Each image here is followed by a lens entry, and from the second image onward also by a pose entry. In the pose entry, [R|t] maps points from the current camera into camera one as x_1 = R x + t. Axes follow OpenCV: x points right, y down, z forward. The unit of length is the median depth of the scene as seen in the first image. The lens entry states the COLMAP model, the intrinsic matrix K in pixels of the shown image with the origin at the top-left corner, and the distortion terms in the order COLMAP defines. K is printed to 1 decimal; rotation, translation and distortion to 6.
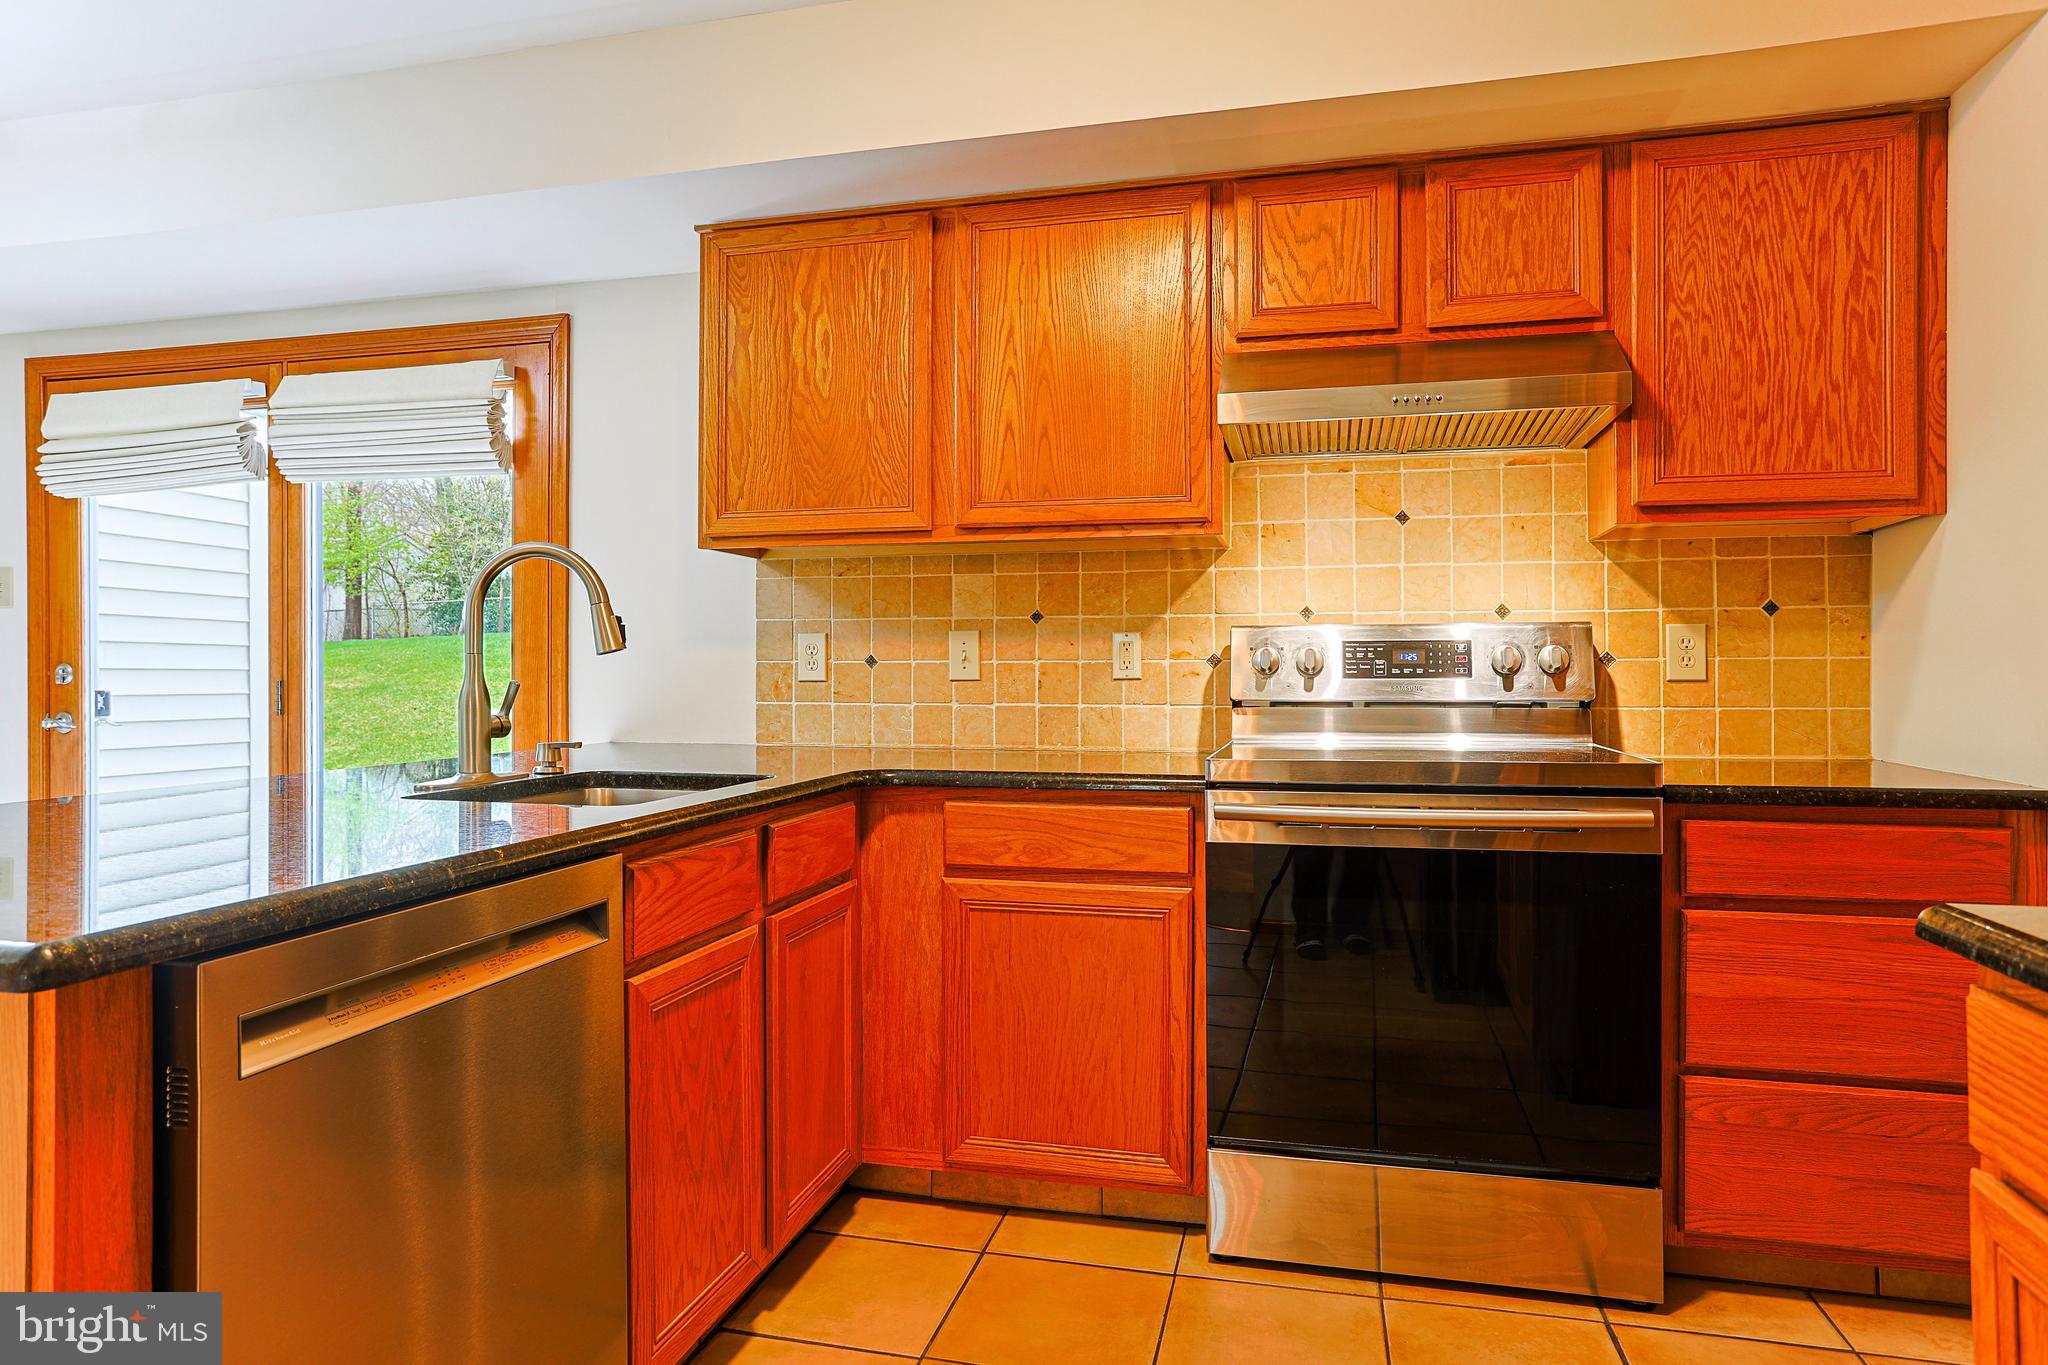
lens RADIAL K [[1205.1, 0, 1017.3], [0, 1205.1, 673.9], [0, 0, 1]] dist [-0.035824, 0.035368]
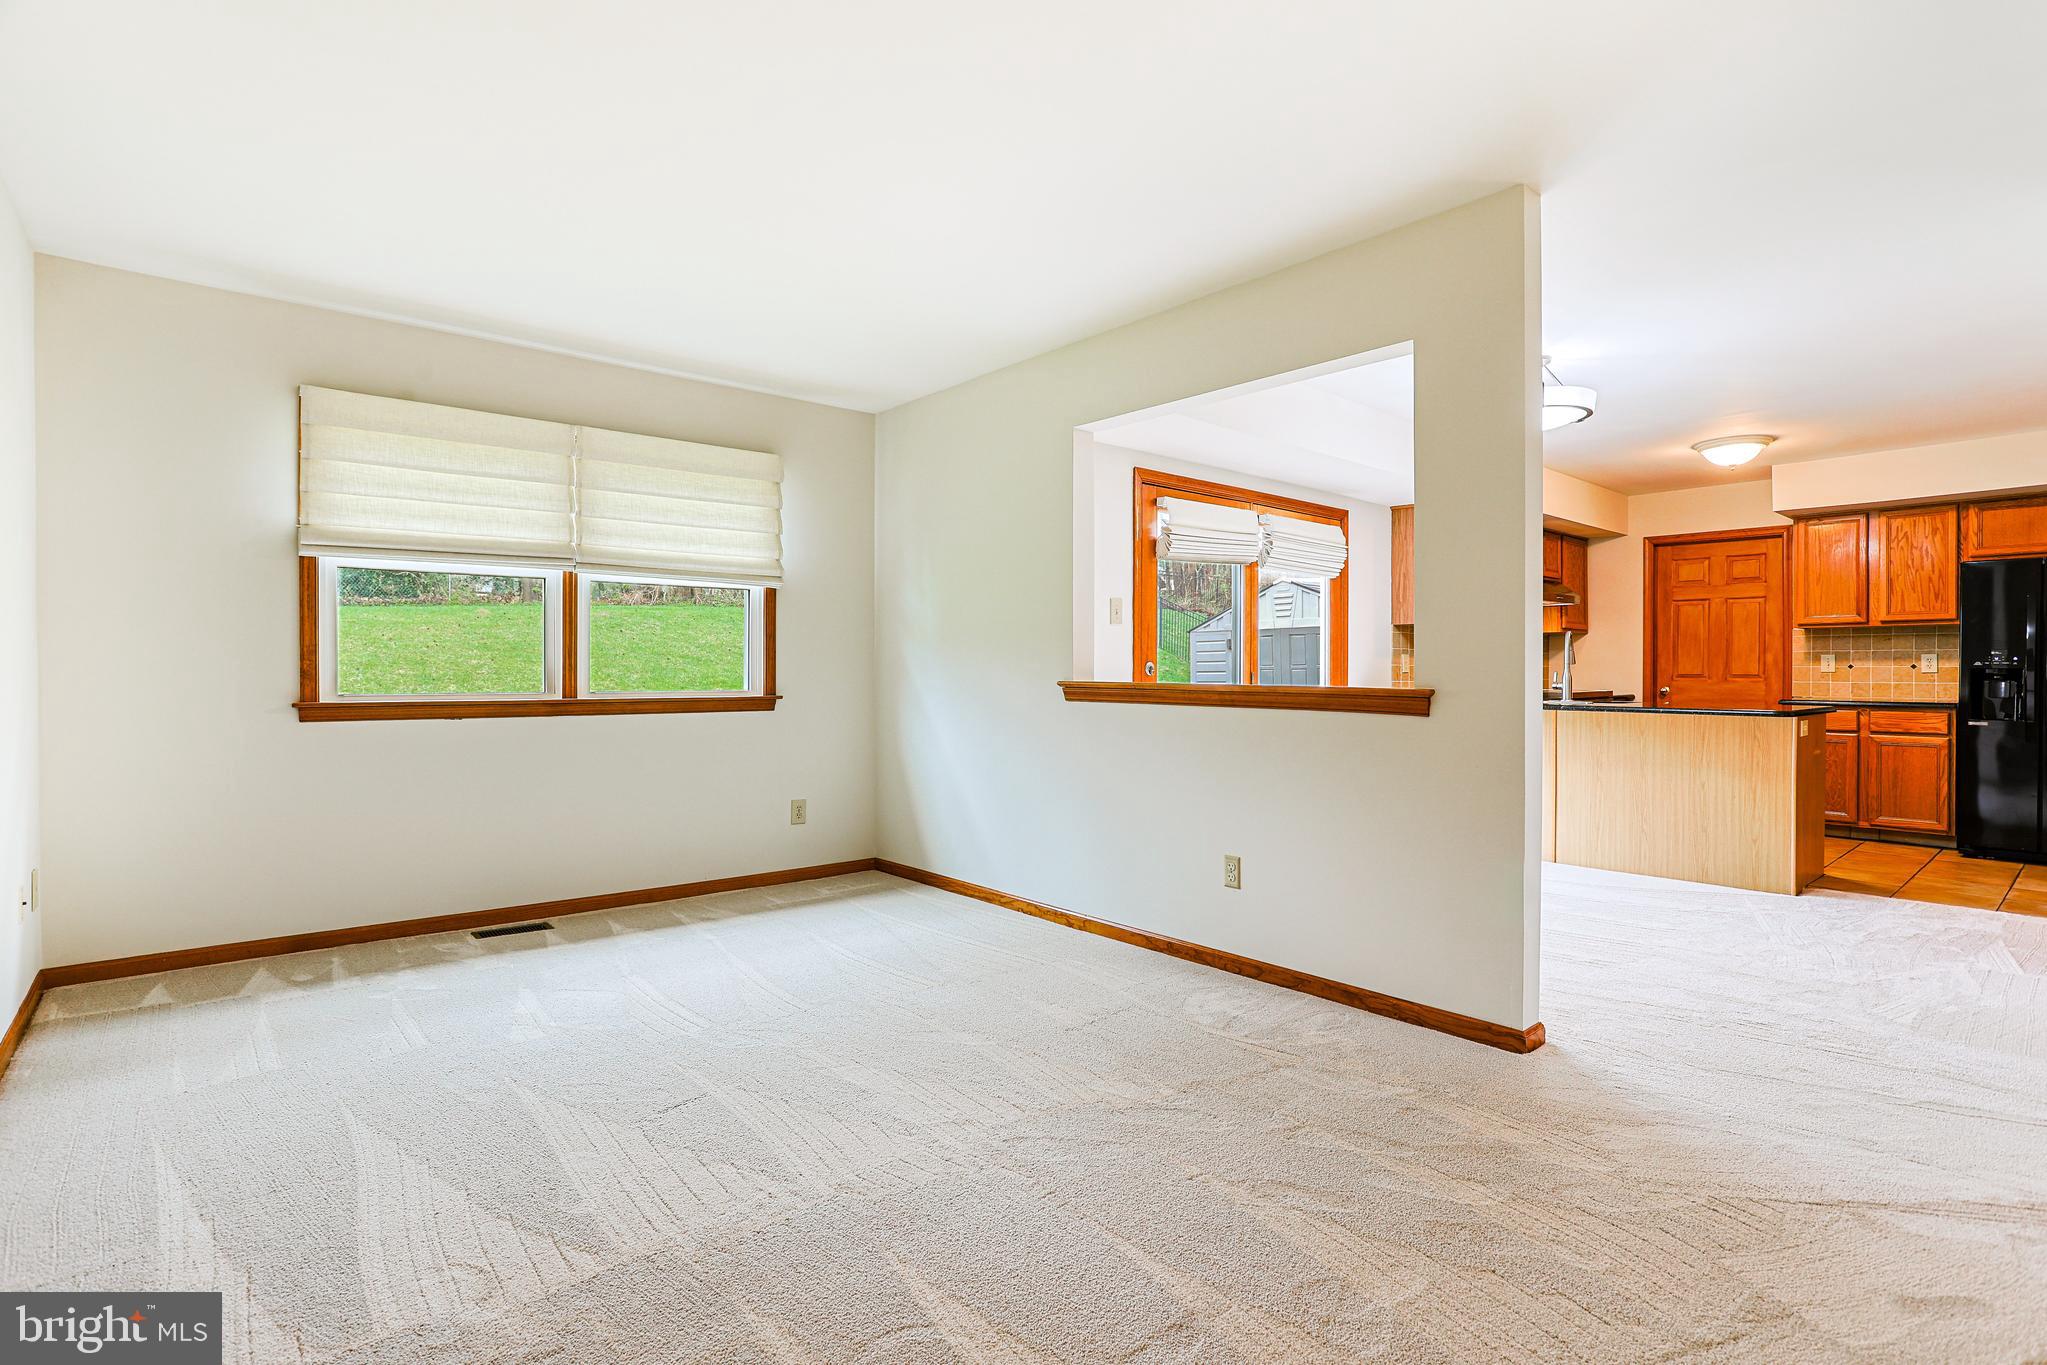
lens RADIAL K [[991.0, 0, 1014.9], [0, 991.0, 677.5], [0, 0, 1]] dist [-0.046271, 0.021447]
pose [[0.584227, -0.004654, 0.811577, -2.759734], [-0.002357, 0.999970, 0.007431, 0.003641], [-0.811587, -0.006254, 0.584198, 0.507452]]
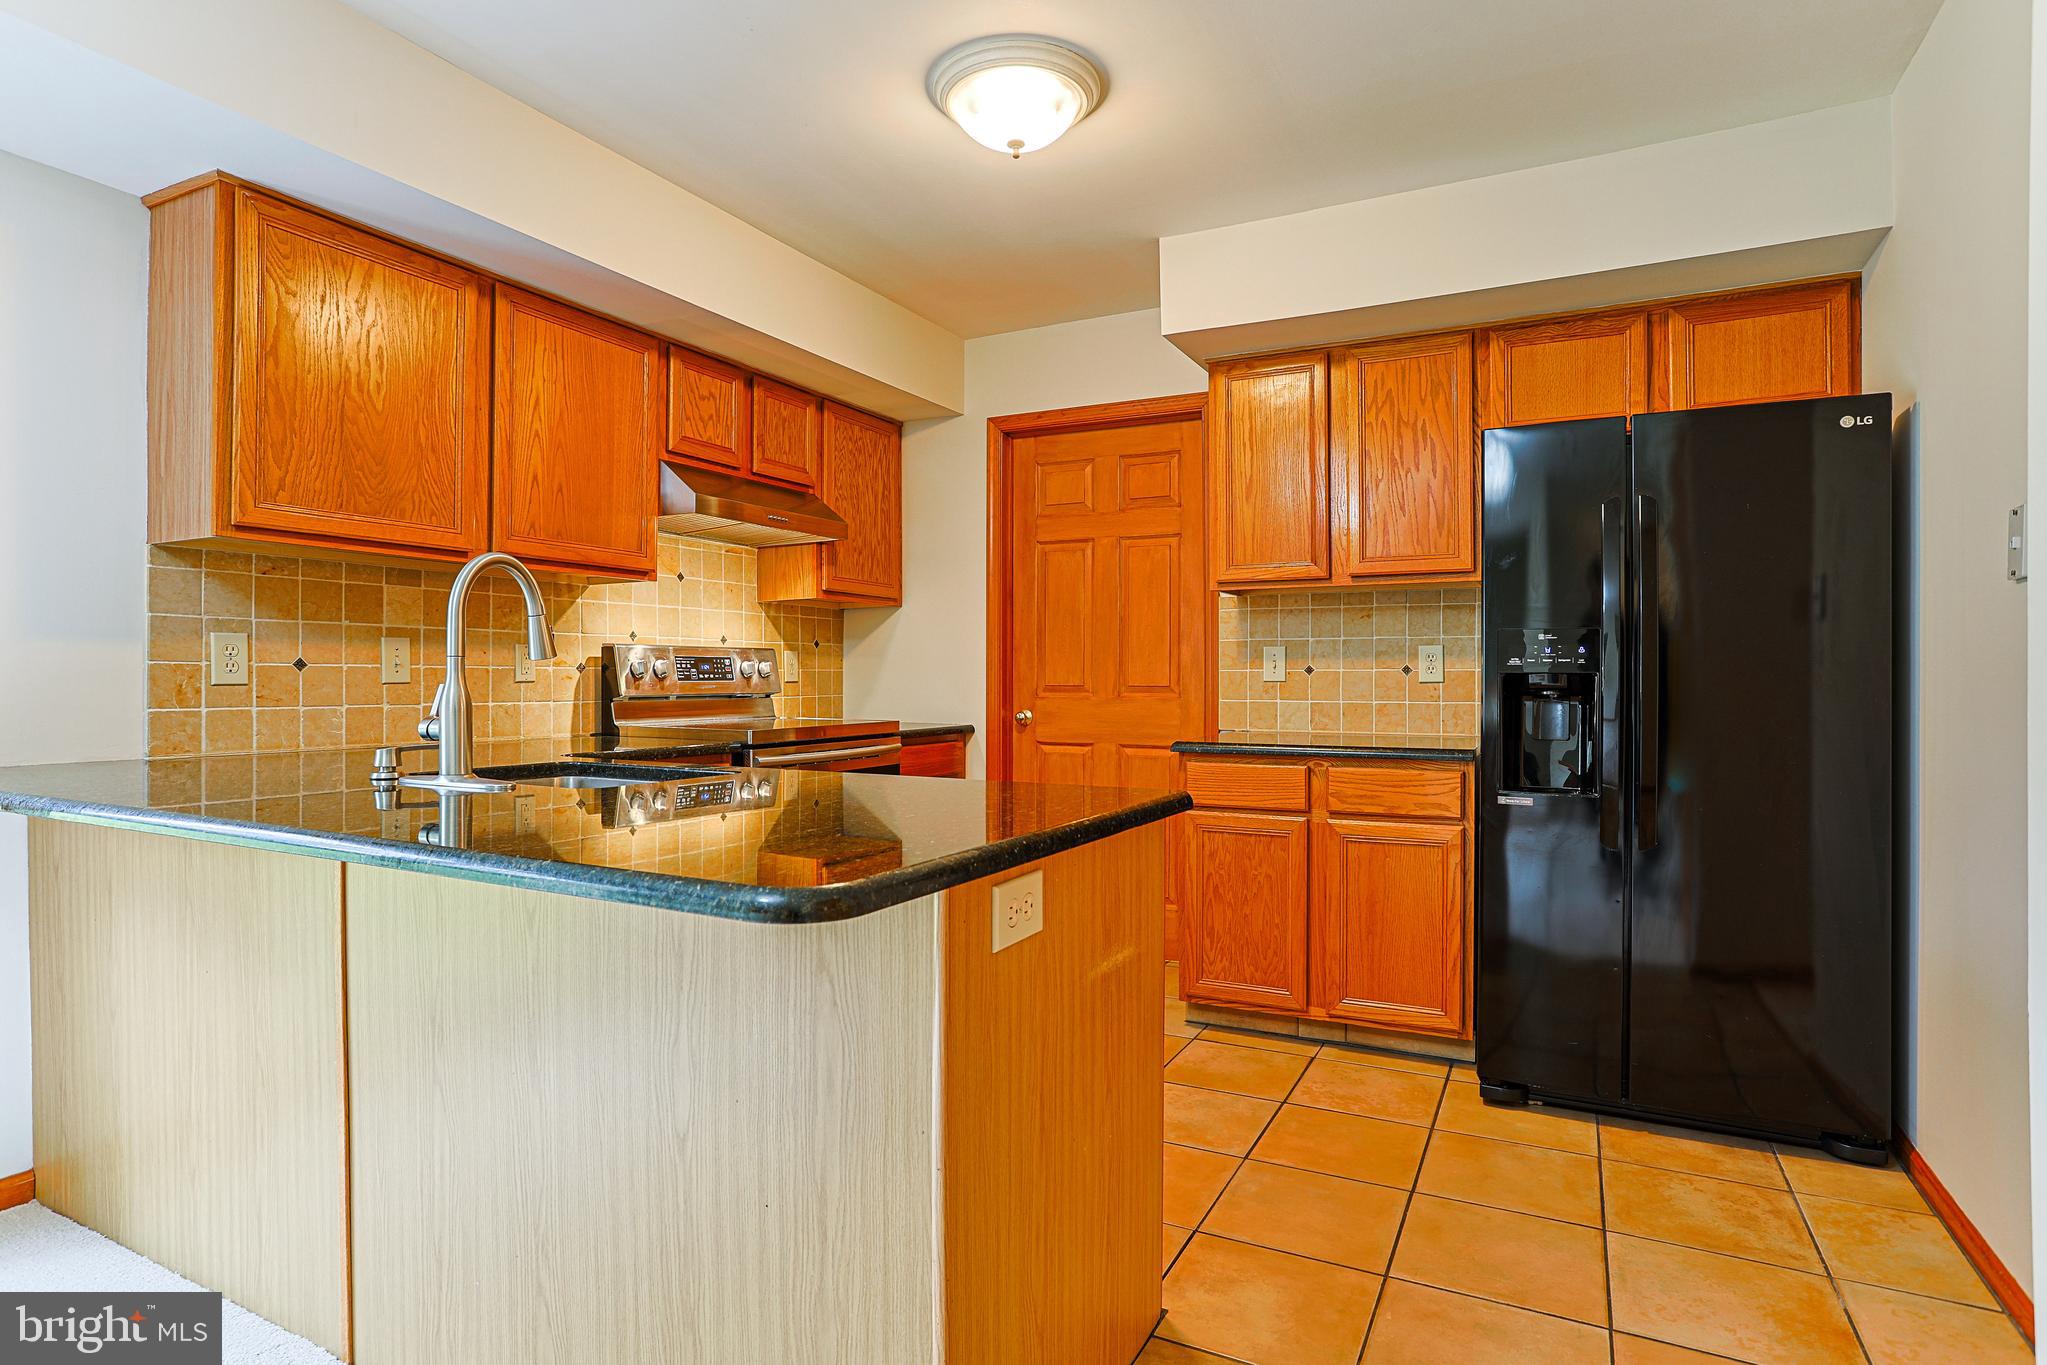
lens RADIAL K [[1084.9, 0, 1025.8], [0, 1084.9, 678.2], [0, 0, 1]] dist [-0.045966, 0.022858]
pose [[0.232790, 0.001153, 0.972526, -0.948775], [-0.001119, 0.999999, -0.000917, 0.001170], [-0.972526, -0.000875, 0.232791, 0.250972]]
